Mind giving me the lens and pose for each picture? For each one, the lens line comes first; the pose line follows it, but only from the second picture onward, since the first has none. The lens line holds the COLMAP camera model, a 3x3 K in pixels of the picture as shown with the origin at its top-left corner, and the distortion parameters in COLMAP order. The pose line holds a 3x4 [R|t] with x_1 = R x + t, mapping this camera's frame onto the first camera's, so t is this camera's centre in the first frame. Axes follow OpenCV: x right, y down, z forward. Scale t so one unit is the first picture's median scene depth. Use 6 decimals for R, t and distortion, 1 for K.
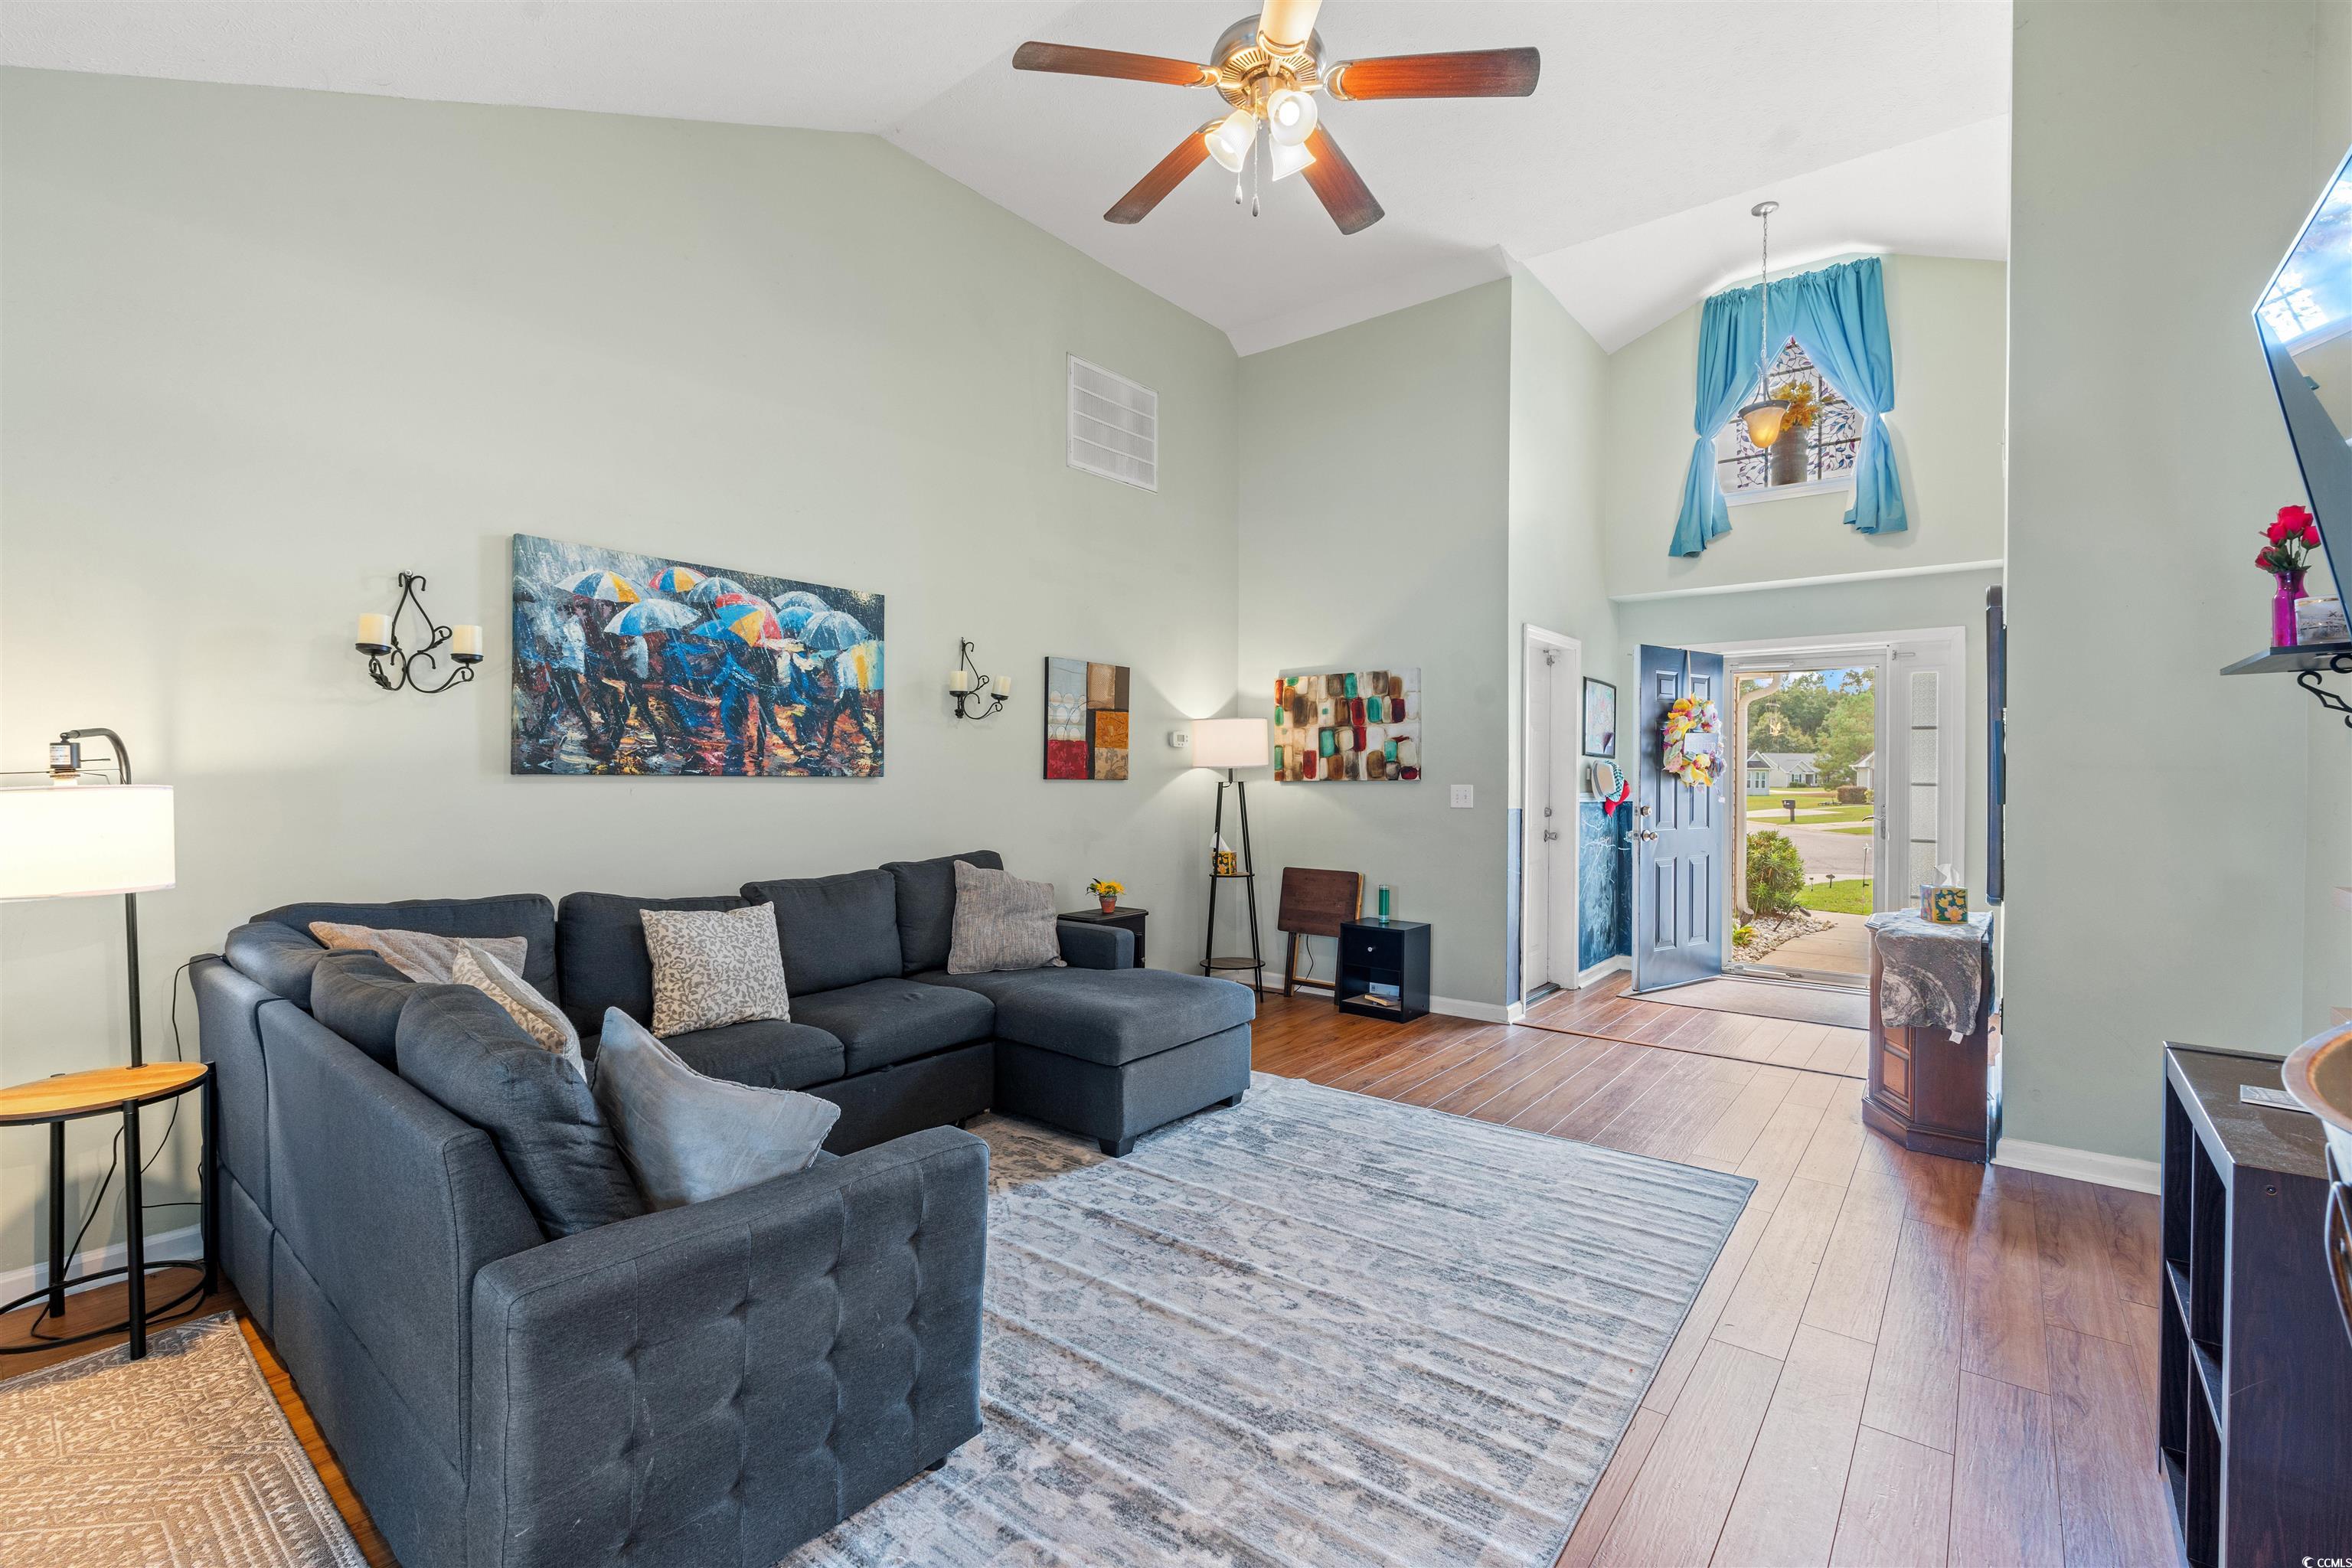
lens RADIAL K [[1069.4, 0, 1129.0], [0, 1069.4, 756.3], [0, 0, 1]] dist [-0.004535, -0.000332]
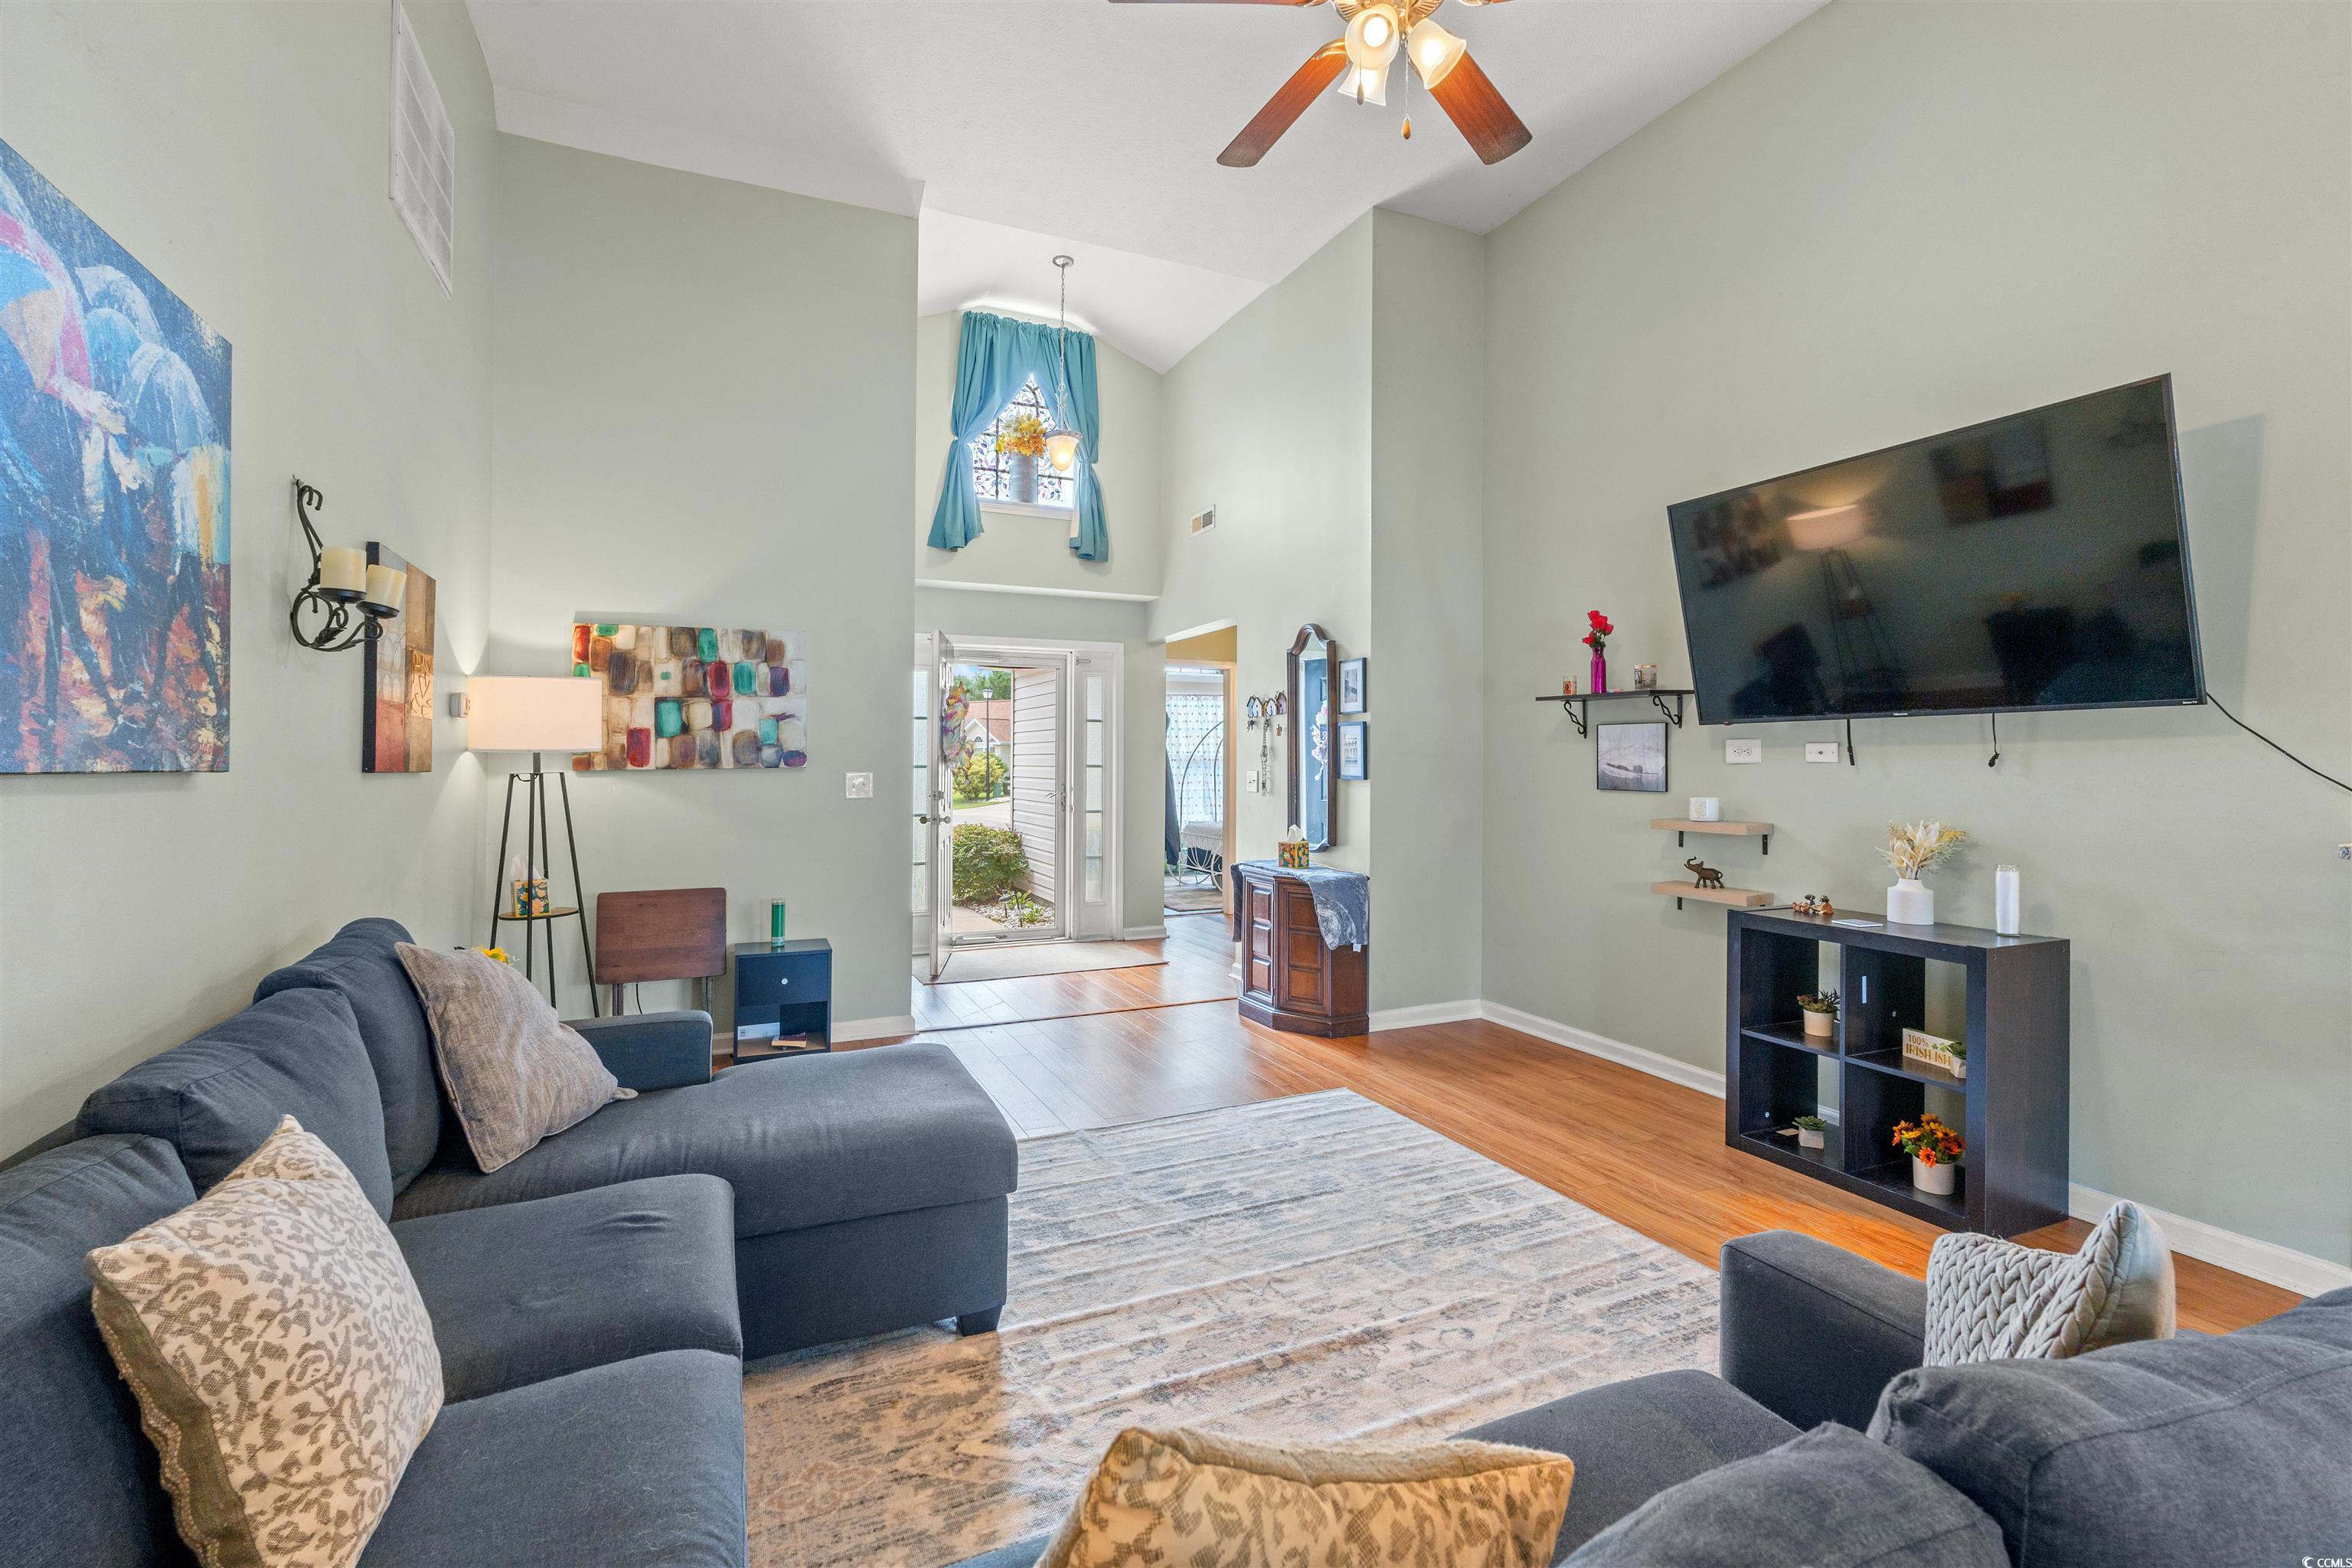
lens RADIAL K [[1069.4, 0, 1223.8], [0, 1069.4, 736.6], [0, 0, 1]] dist [-0.004535, -0.000332]
pose [[0.405992, 0.016389, 0.913730, -0.493193], [-0.013929, 0.999834, -0.011744, 0.005102], [-0.913771, -0.007959, 0.406153, 0.509439]]
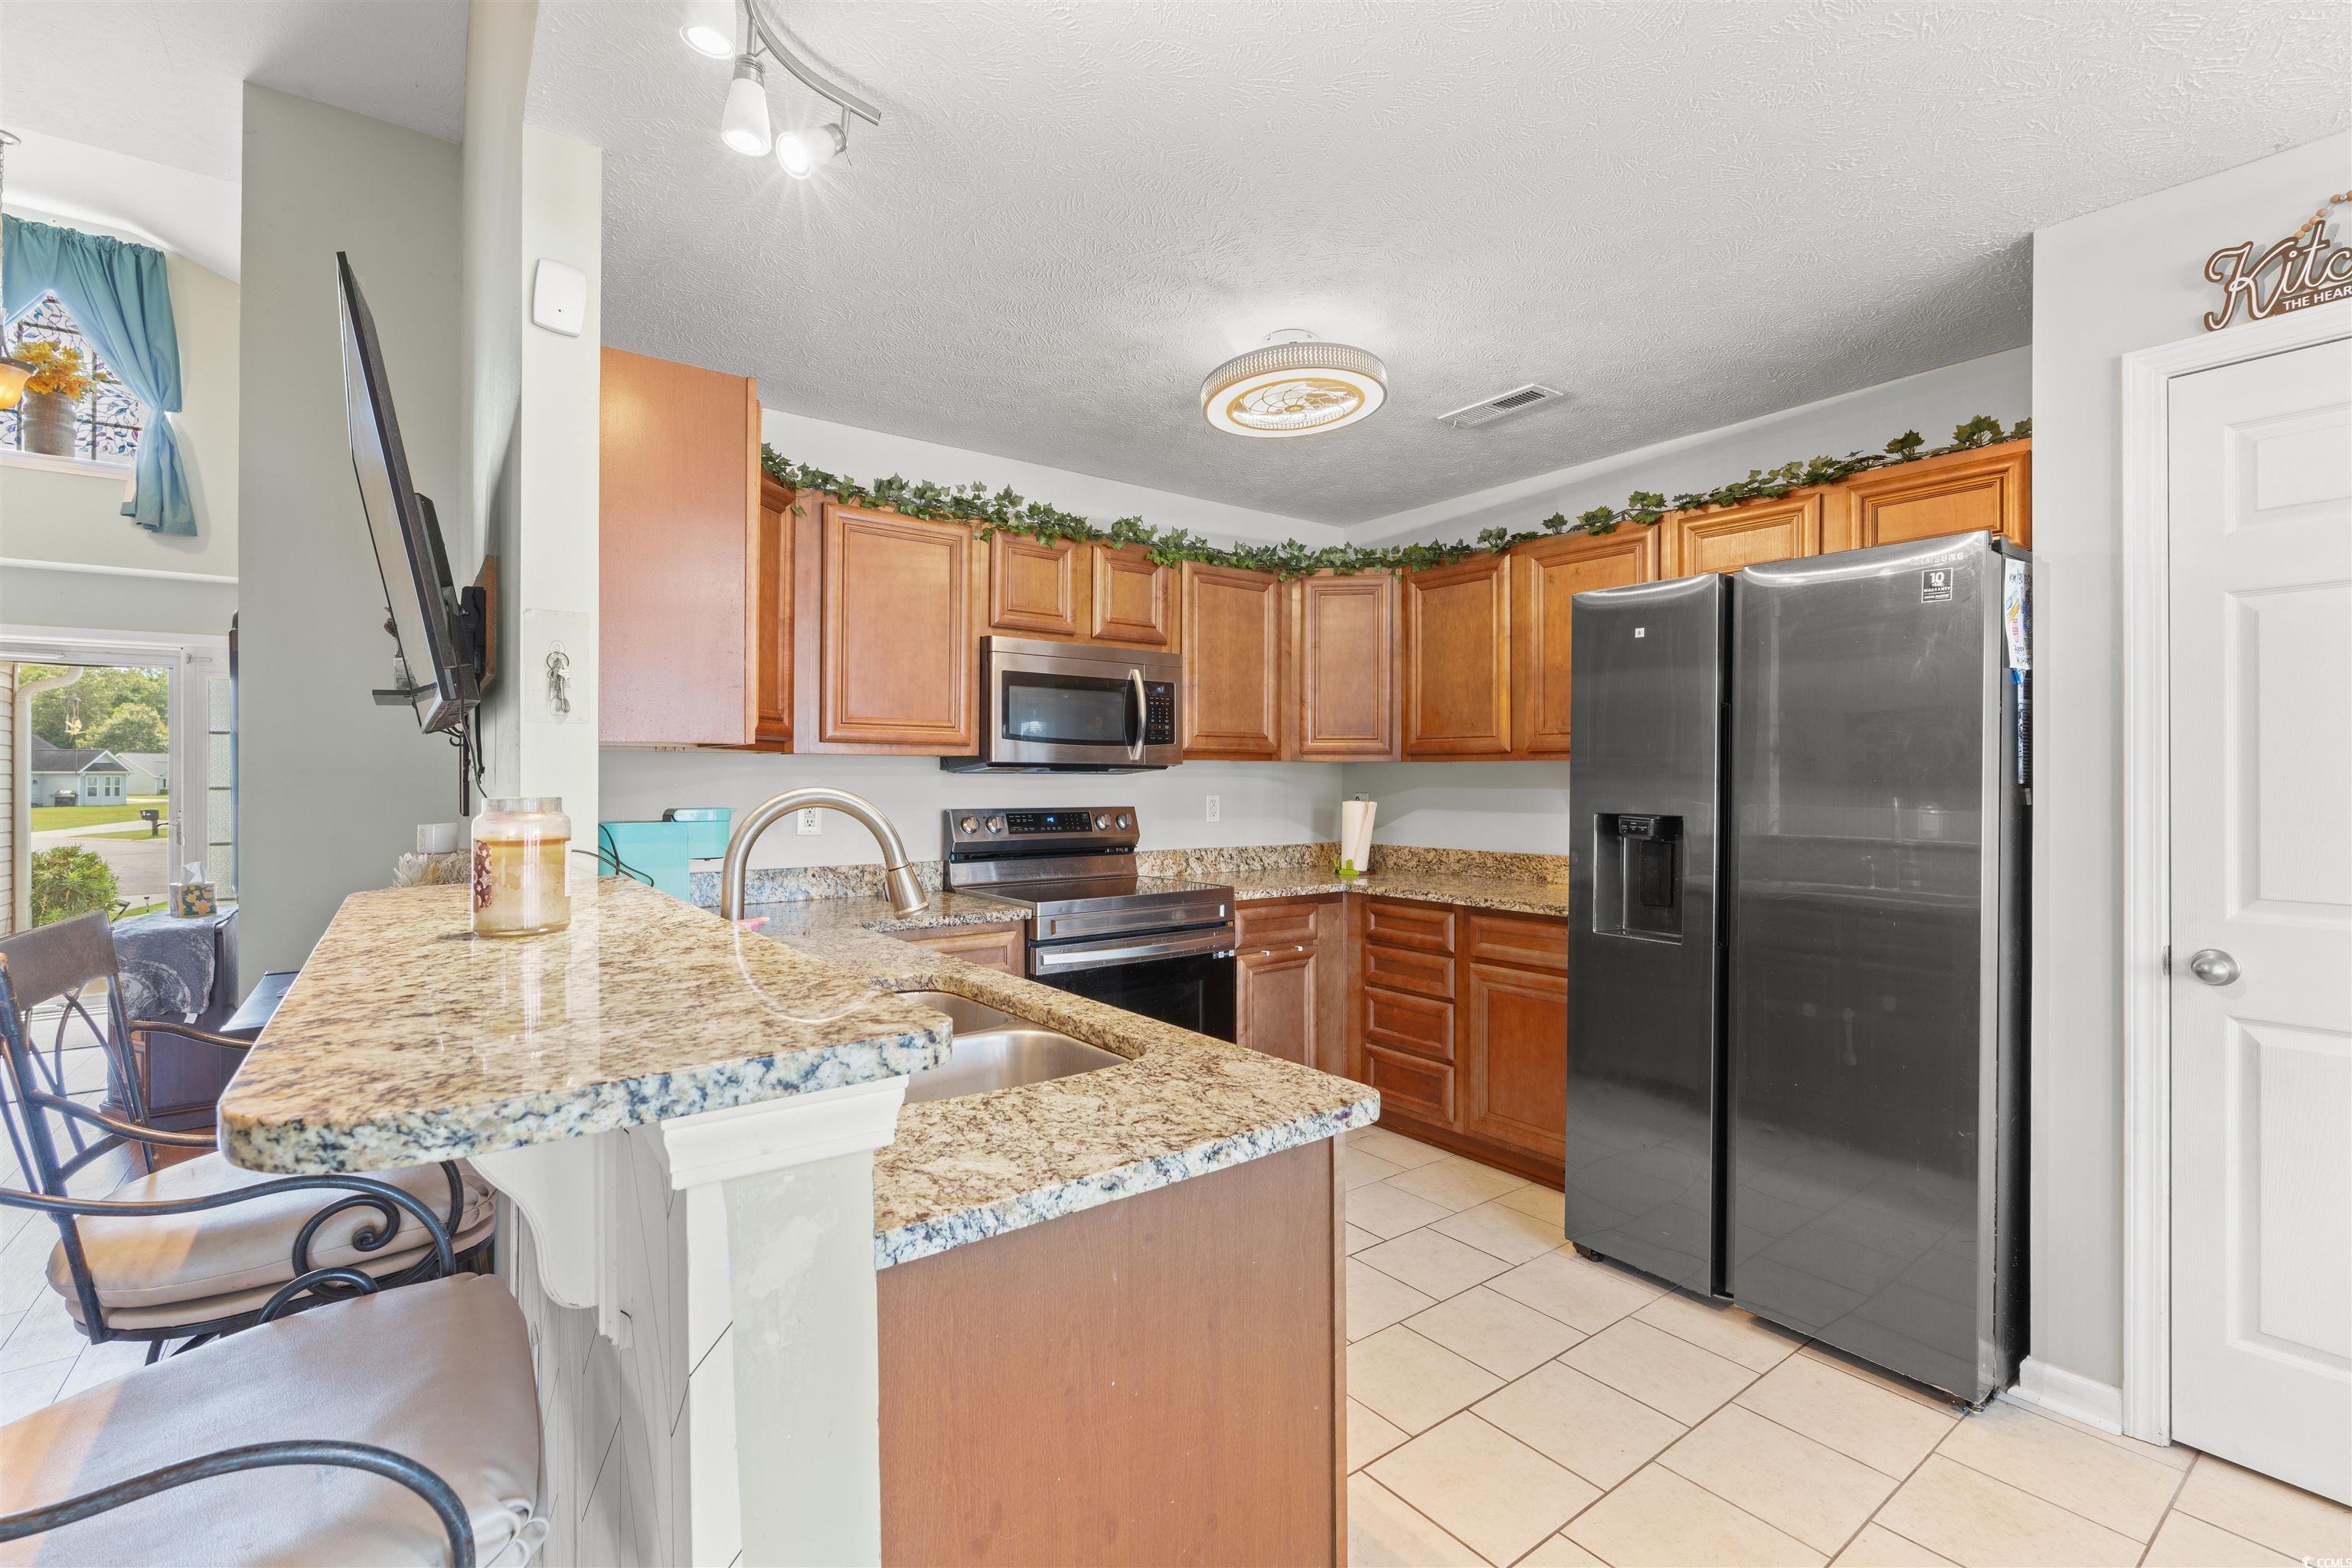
lens RADIAL K [[1069.4, 0, 1227.6], [0, 1069.4, 774.6], [0, 0, 1]] dist [-0.004535, -0.000332]
pose [[0.225276, -0.008423, 0.974259, -0.042755], [-0.006419, 0.999928, 0.010130, -0.004834], [-0.974274, -0.008536, 0.225206, -0.245164]]
